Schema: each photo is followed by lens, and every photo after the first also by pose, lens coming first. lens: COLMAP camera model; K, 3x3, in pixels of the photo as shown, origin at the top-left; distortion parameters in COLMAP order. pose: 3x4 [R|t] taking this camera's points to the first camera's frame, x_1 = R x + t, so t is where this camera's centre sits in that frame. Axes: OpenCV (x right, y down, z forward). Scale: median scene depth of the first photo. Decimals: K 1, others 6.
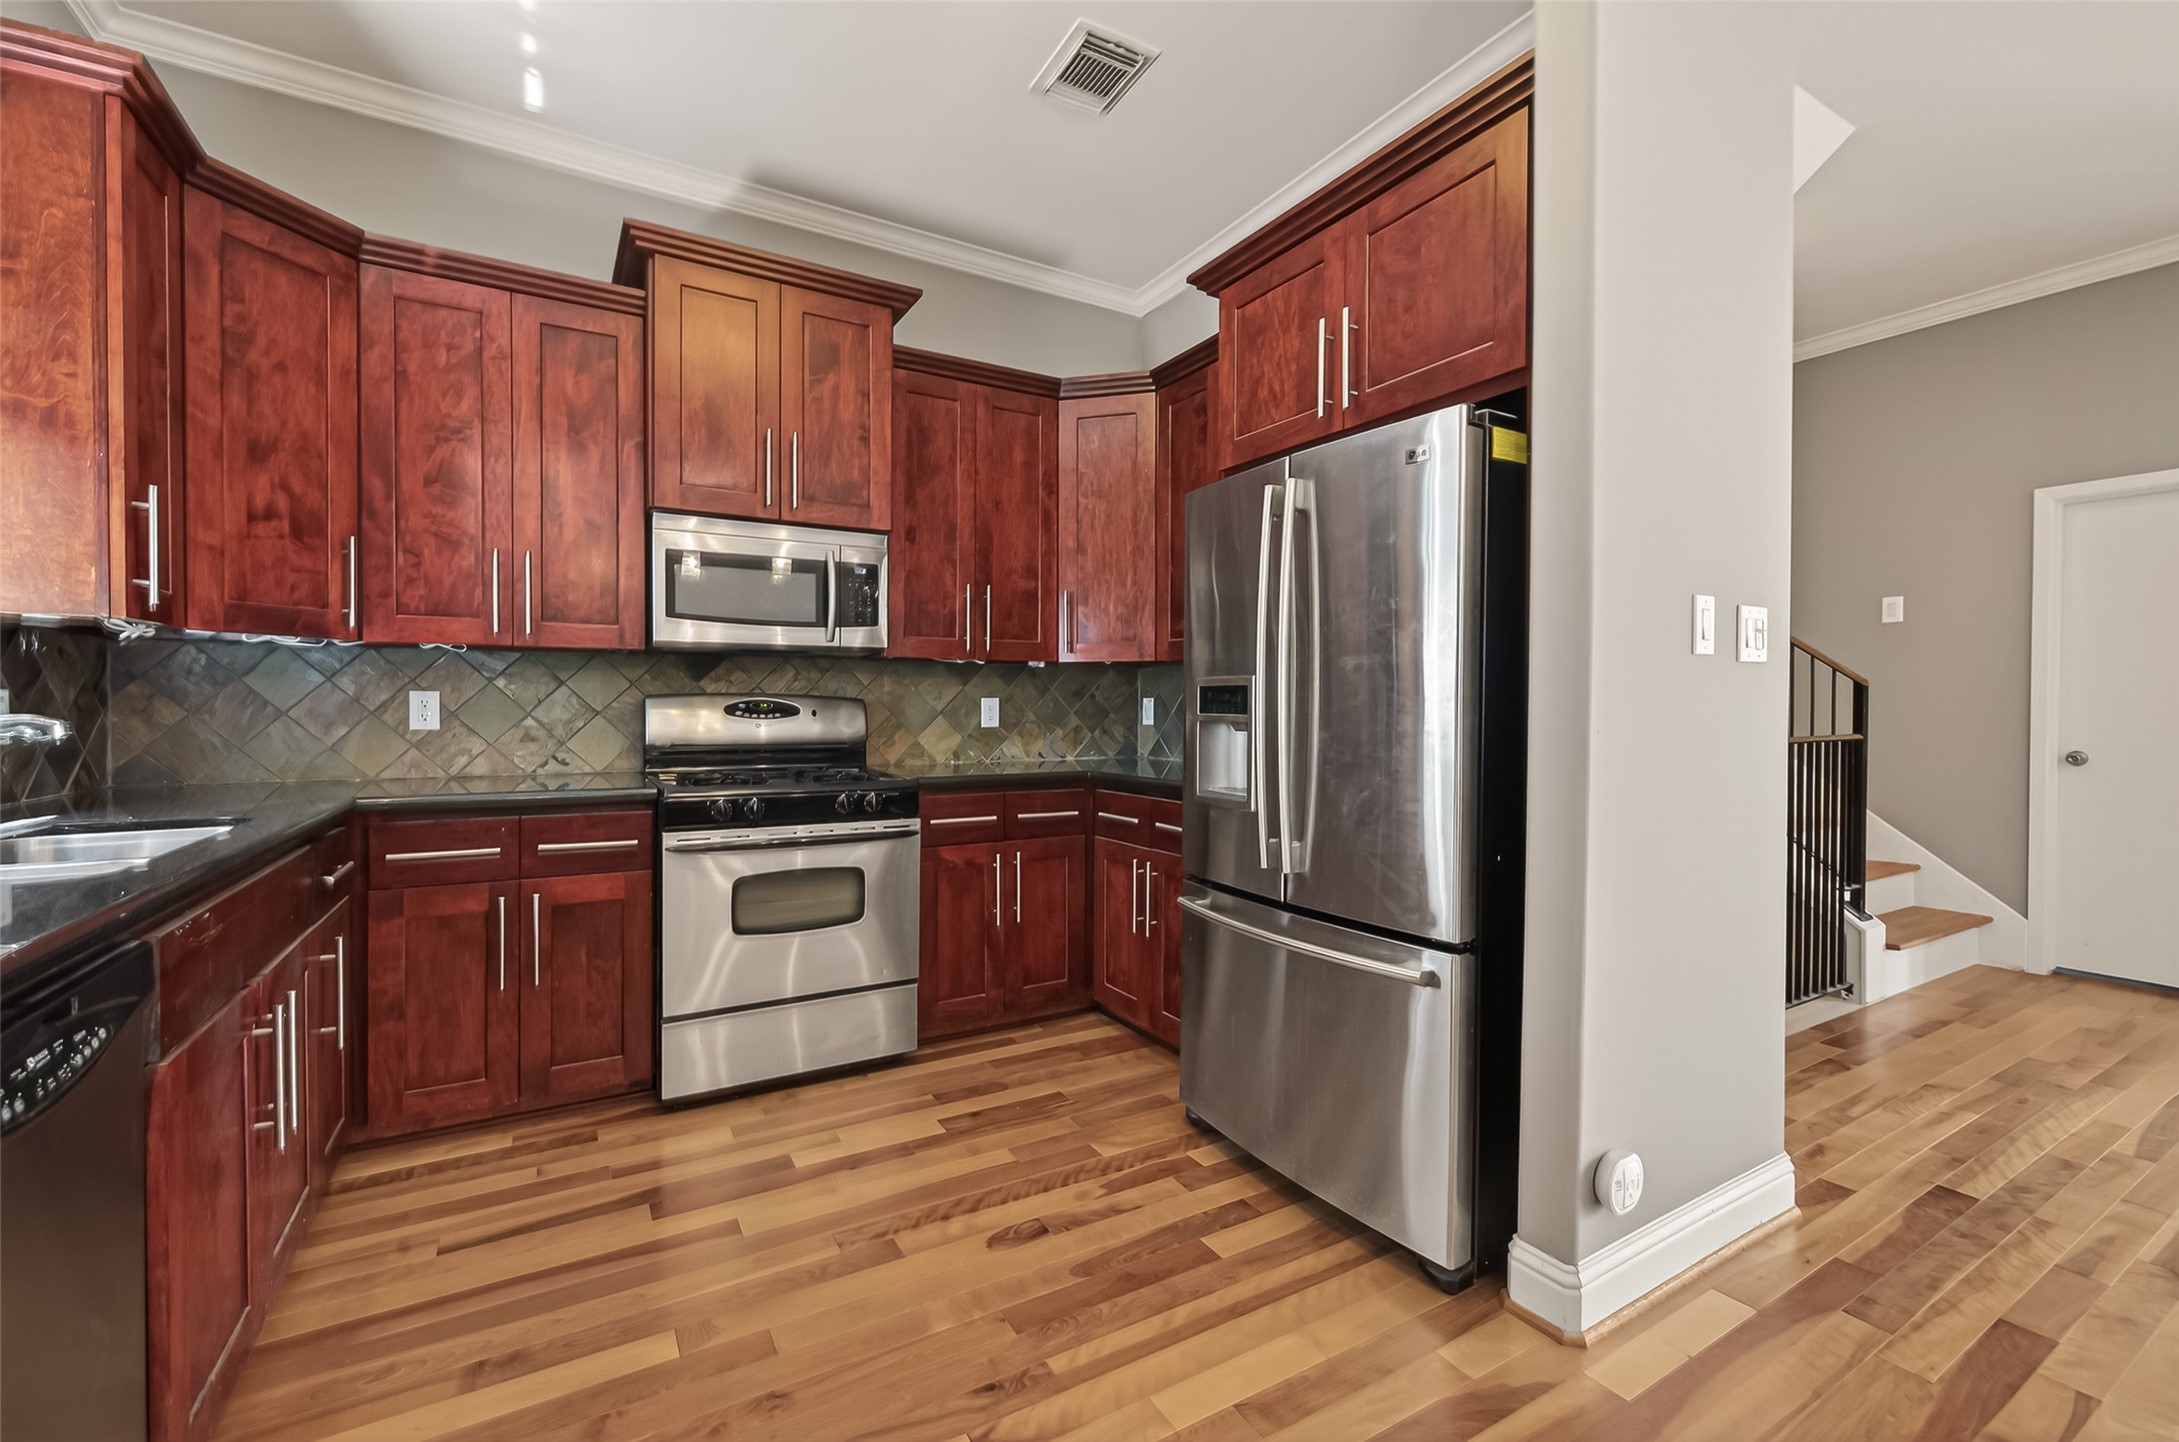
lens RADIAL K [[920.1, 0, 1089.5], [0, 920.1, 721.0], [0, 0, 1]] dist [0.000664, -0.000751]
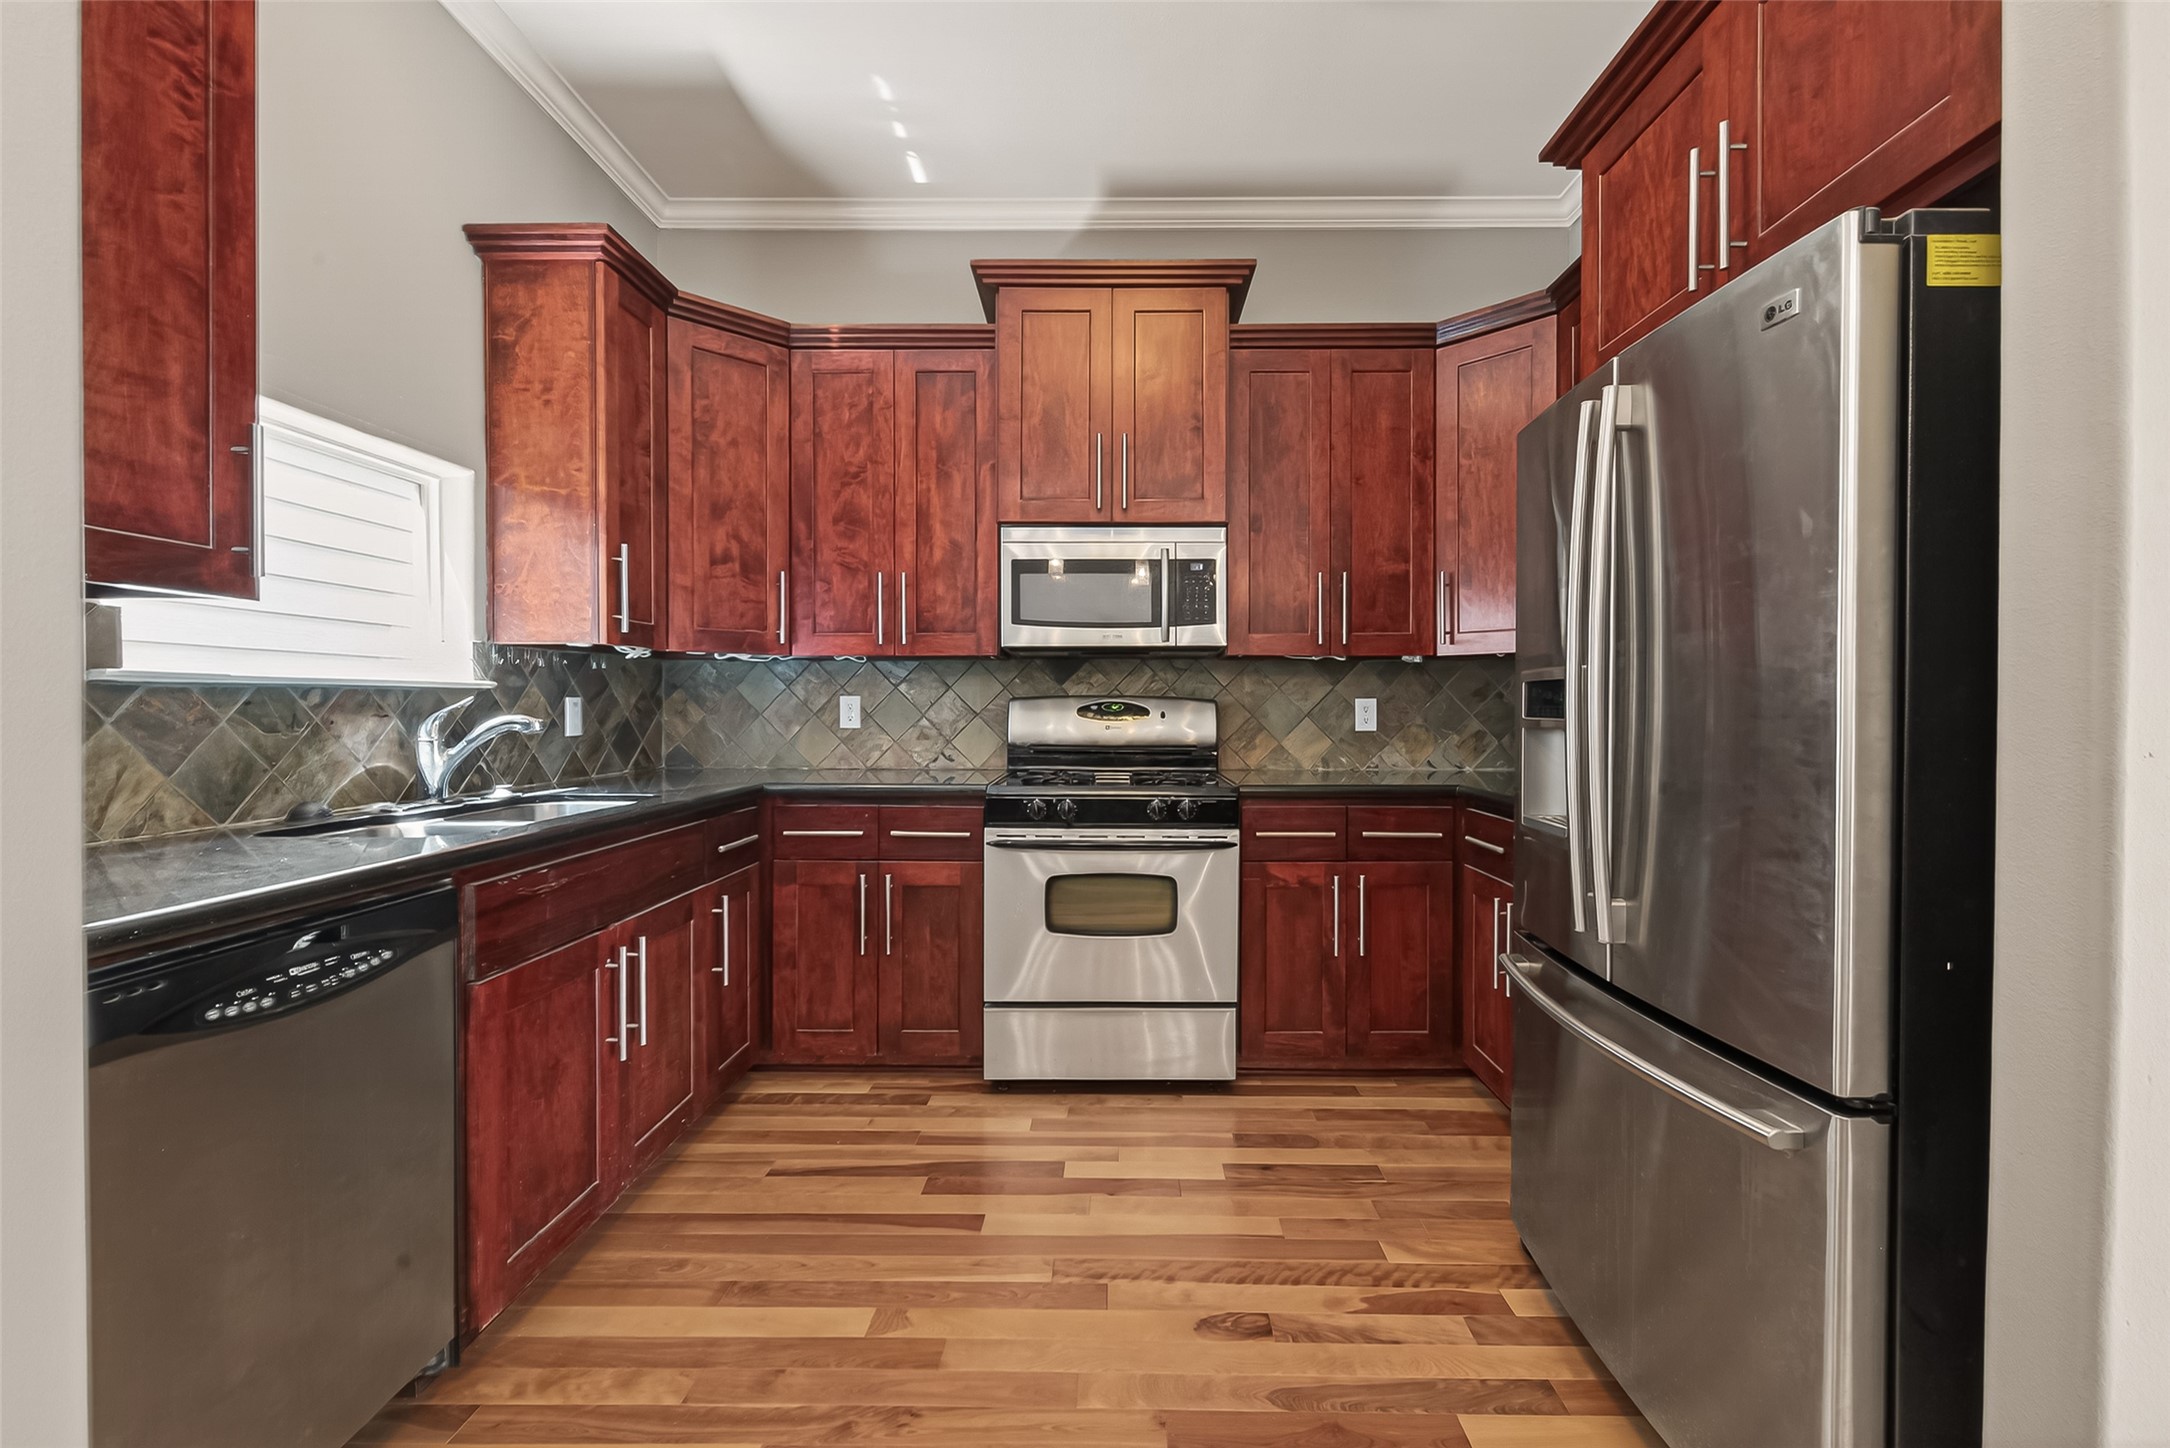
lens RADIAL K [[925.6, 0, 1107.7], [0, 925.6, 714.2], [0, 0, 1]] dist [0.002178, -0.000326]
pose [[0.857141, 0.002256, -0.515077, 0.205899], [-0.006663, 0.999955, -0.006708, -0.002795], [0.515039, 0.009181, 0.857117, 0.153432]]
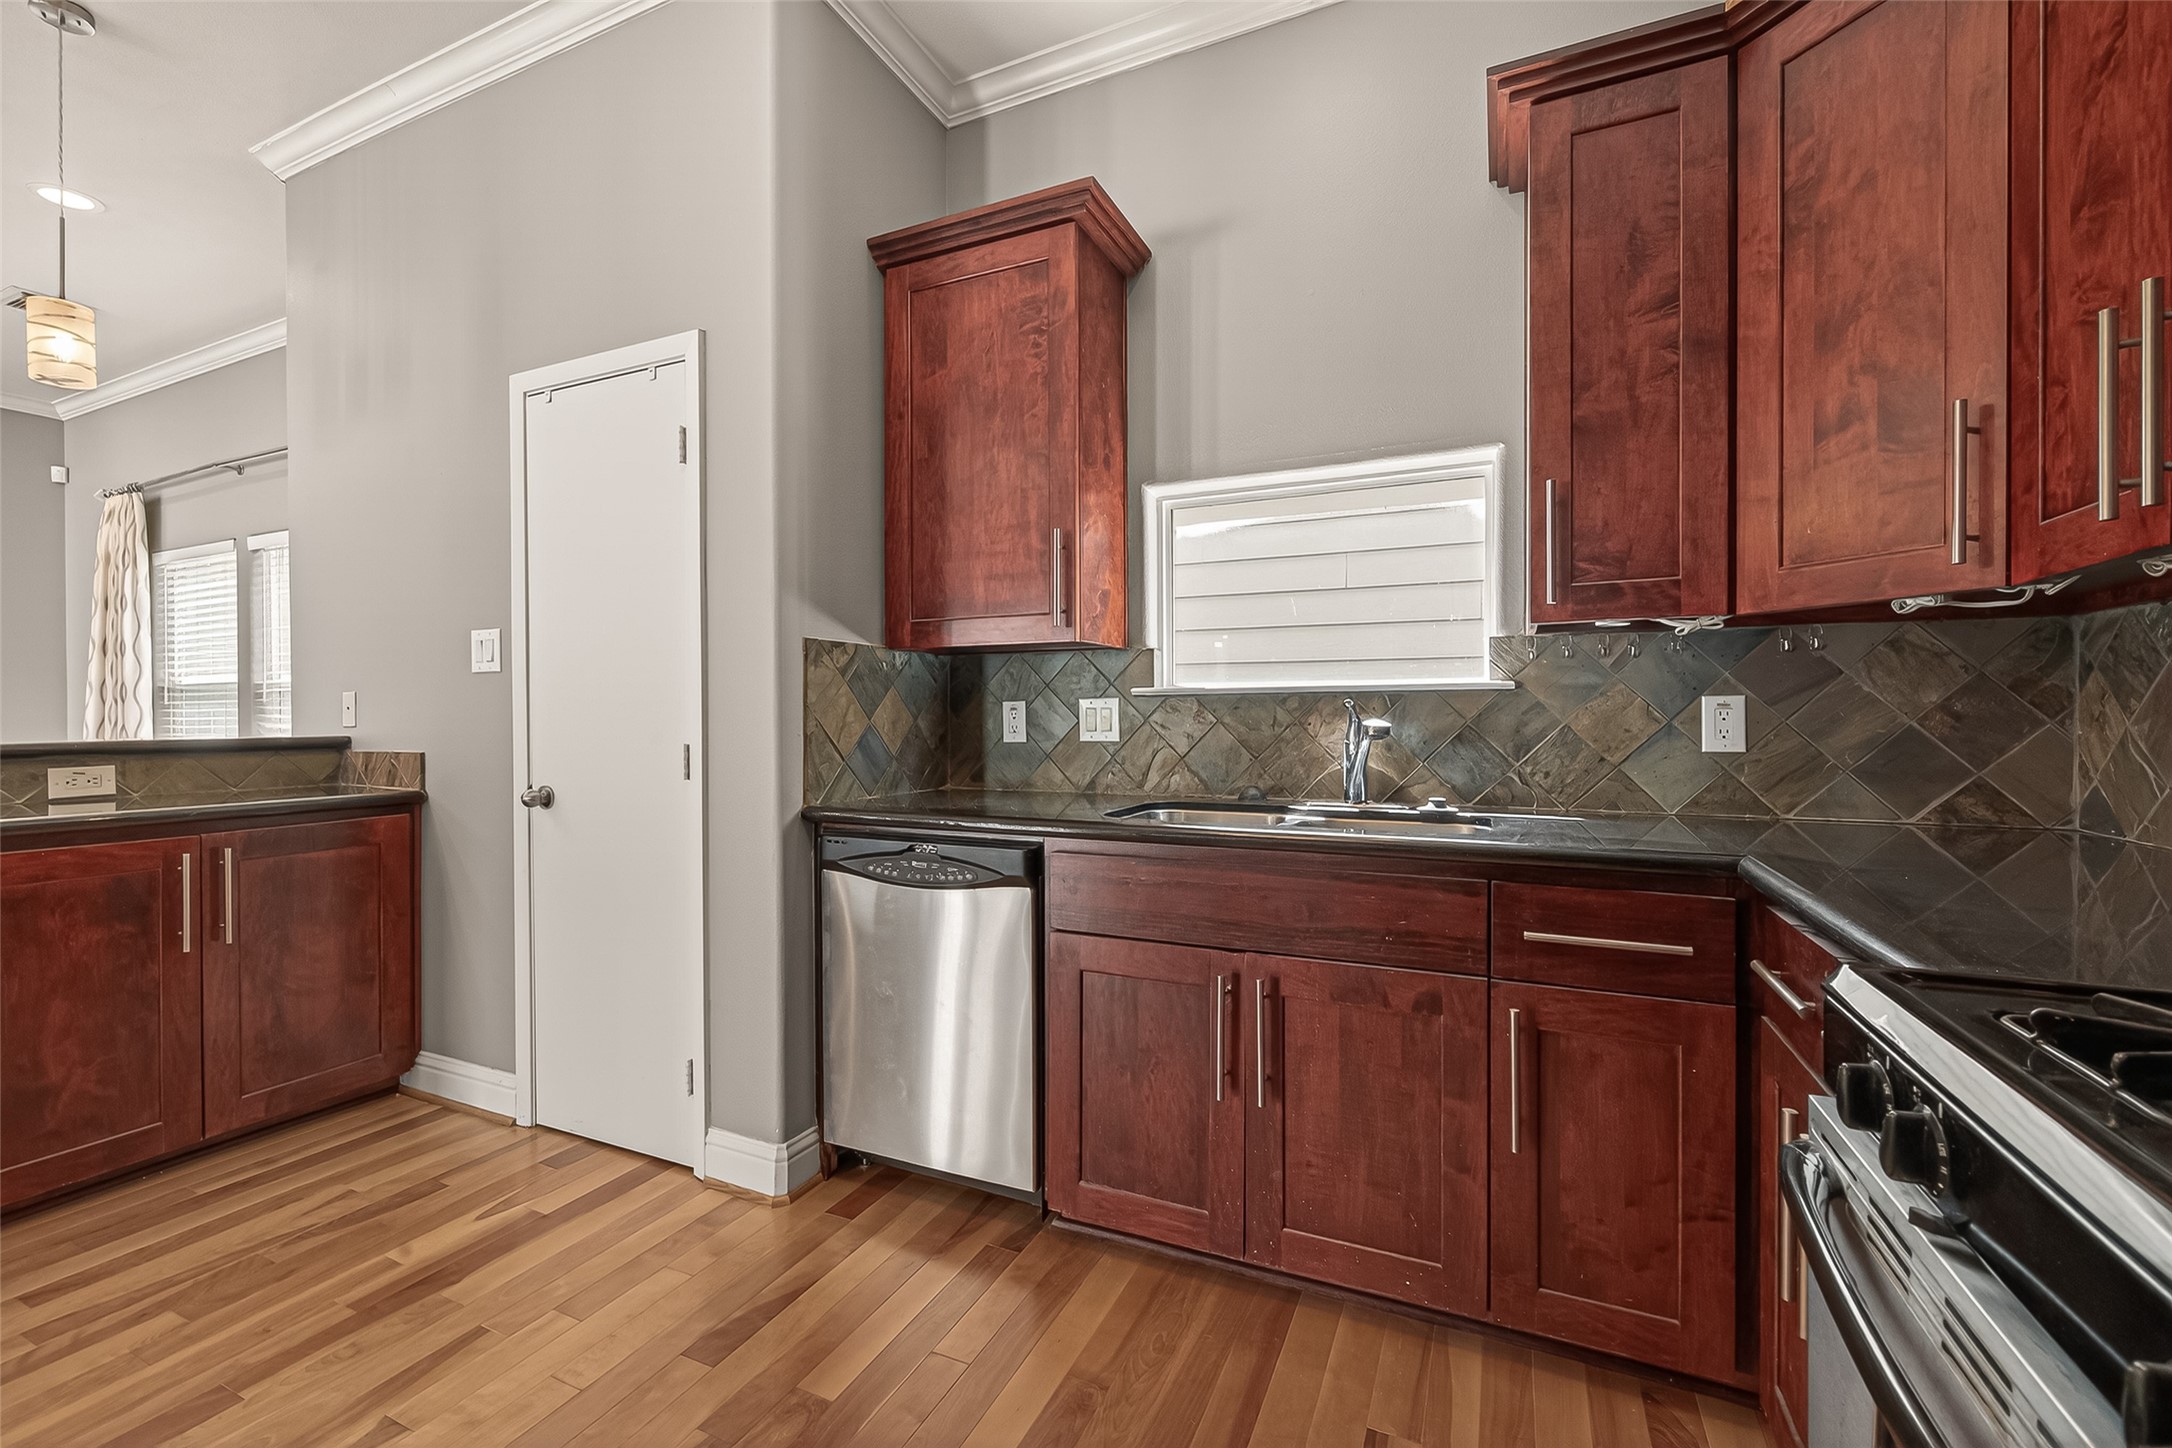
lens RADIAL K [[917.3, 0, 1086.0], [0, 917.3, 724.0], [0, 0, 1]] dist [0.003172, -0.000289]
pose [[-0.820291, 0.002584, -0.571940, -0.058915], [-0.010562, 0.999751, 0.019665, -0.012598], [0.571848, 0.022172, -0.820060, 1.106918]]
